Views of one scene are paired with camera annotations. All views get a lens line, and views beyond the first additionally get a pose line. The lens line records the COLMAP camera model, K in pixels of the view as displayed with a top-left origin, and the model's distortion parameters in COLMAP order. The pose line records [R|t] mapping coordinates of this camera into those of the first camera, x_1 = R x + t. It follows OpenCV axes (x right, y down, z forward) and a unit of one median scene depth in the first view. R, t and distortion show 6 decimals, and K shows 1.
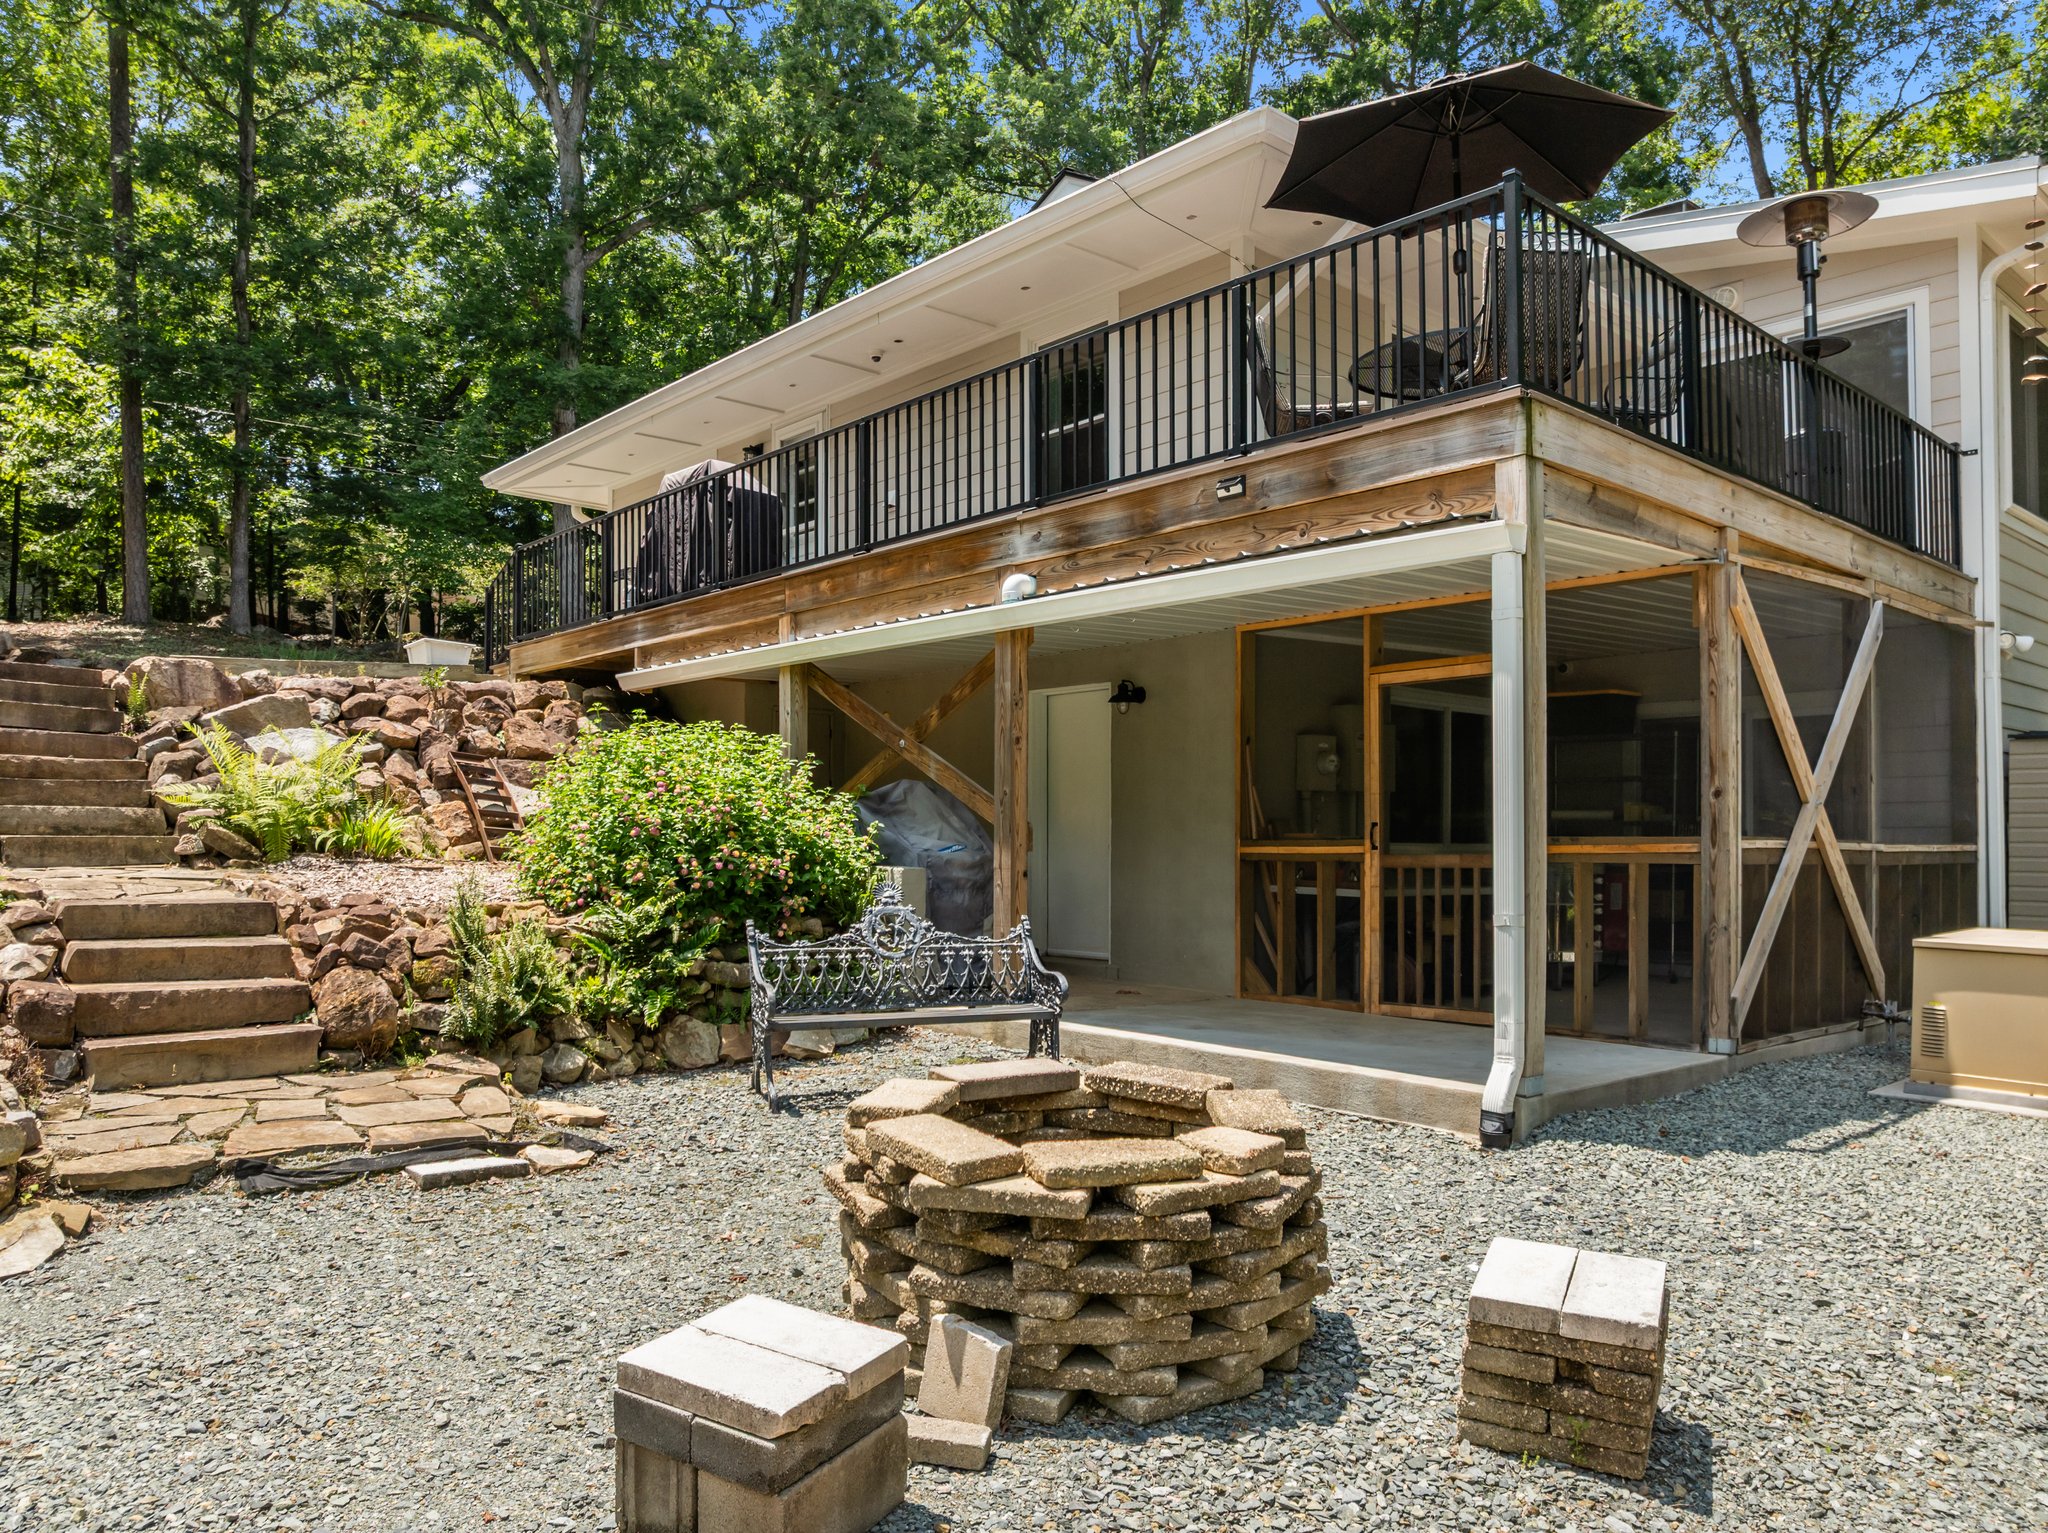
lens RADIAL K [[1437.6, 0, 1024.6], [0, 1437.6, 842.3], [0, 0, 1]] dist [-0.036526, -0.002093]
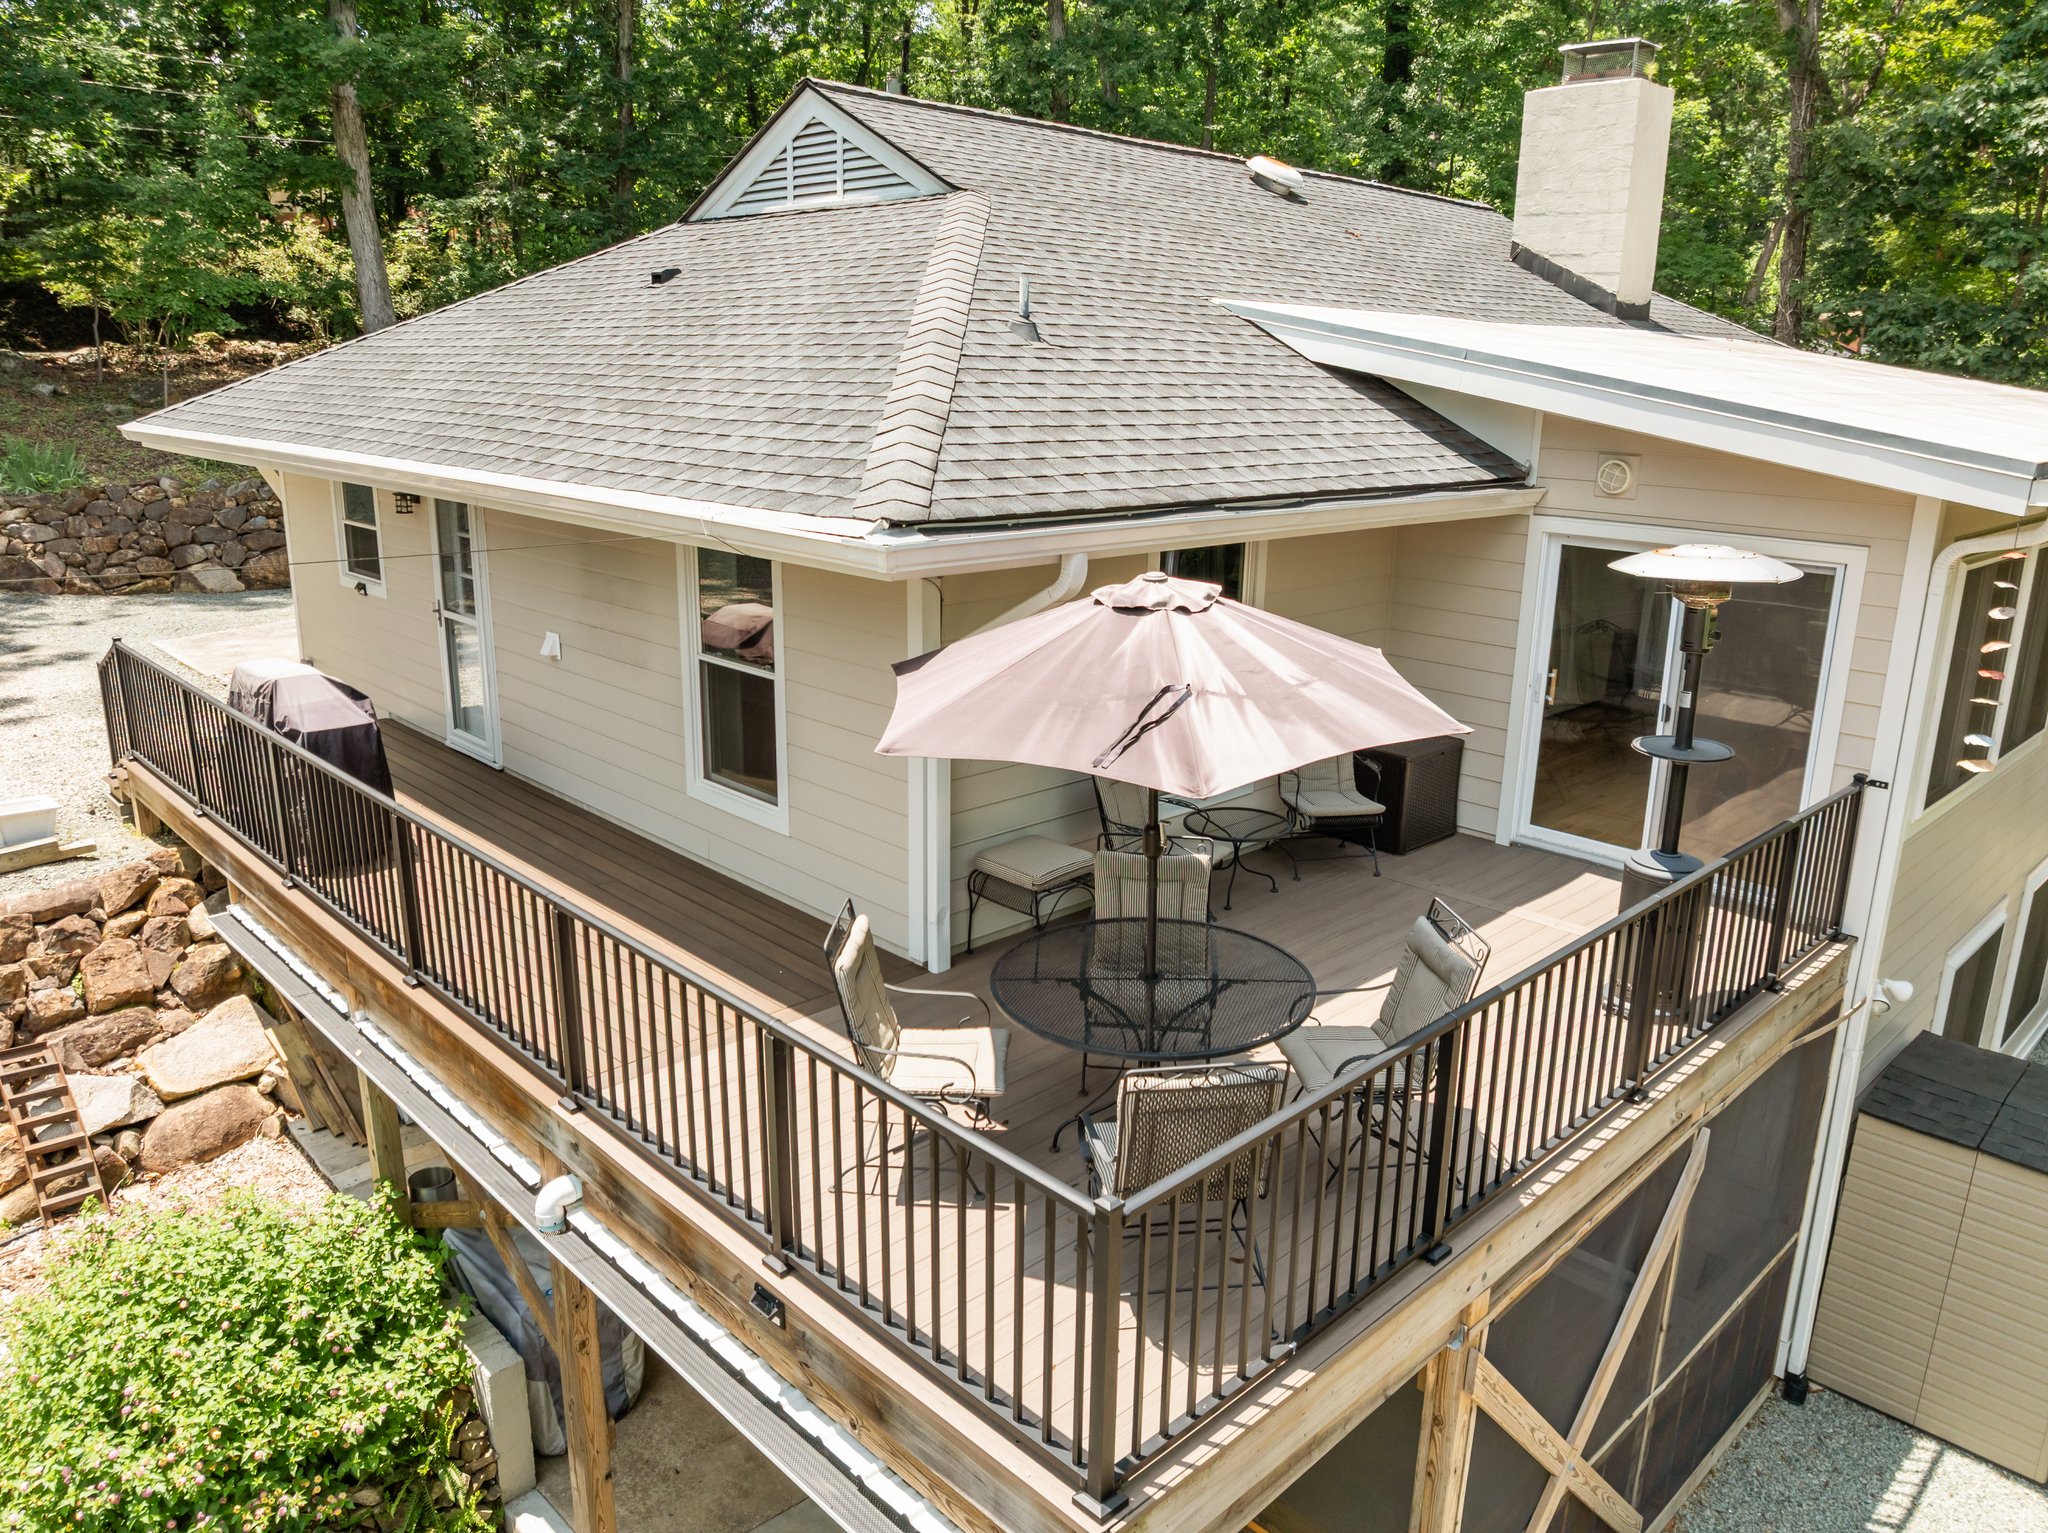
lens RADIAL K [[1437.3, 0, 1024.0], [0, 1437.3, 766.5], [0, 0, 1]] dist [-0.092821, 0.070114]
pose [[0.999065, 0.003591, 0.043094, 0.244774], [-0.015085, 0.962891, 0.269468, -0.717604], [-0.040527, -0.269866, 0.962045, 0.408015]]
